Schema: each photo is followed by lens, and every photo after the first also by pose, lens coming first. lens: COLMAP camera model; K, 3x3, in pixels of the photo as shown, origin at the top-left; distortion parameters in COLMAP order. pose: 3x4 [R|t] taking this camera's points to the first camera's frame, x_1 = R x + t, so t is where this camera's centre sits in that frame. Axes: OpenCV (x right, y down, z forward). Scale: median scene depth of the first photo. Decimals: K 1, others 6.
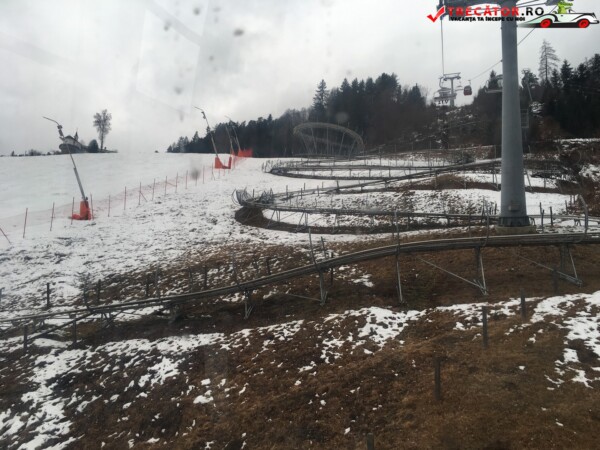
lens RADIAL K [[508.2, 0, 298.6], [0, 508.2, 219.2], [0, 0, 1]] dist [0.042361, -0.036628]
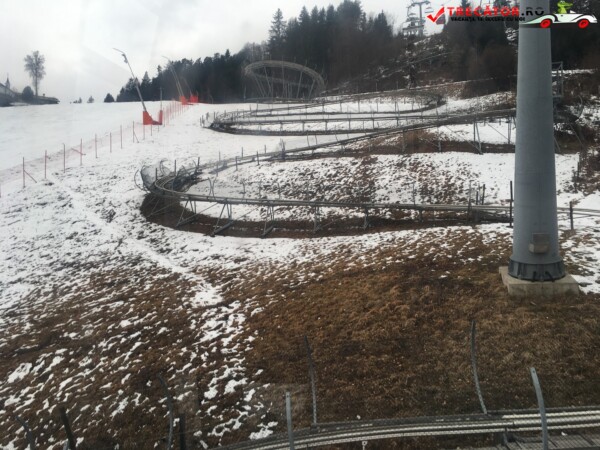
lens RADIAL K [[508.2, 0, 297.7], [0, 508.2, 227.9], [0, 0, 1]] dist [0.042361, -0.036628]
pose [[0.997443, -0.050016, 0.051044, 0.026143], [0.042518, 0.989428, 0.138654, -0.026671], [-0.057439, -0.136129, 0.989025, 0.093123]]
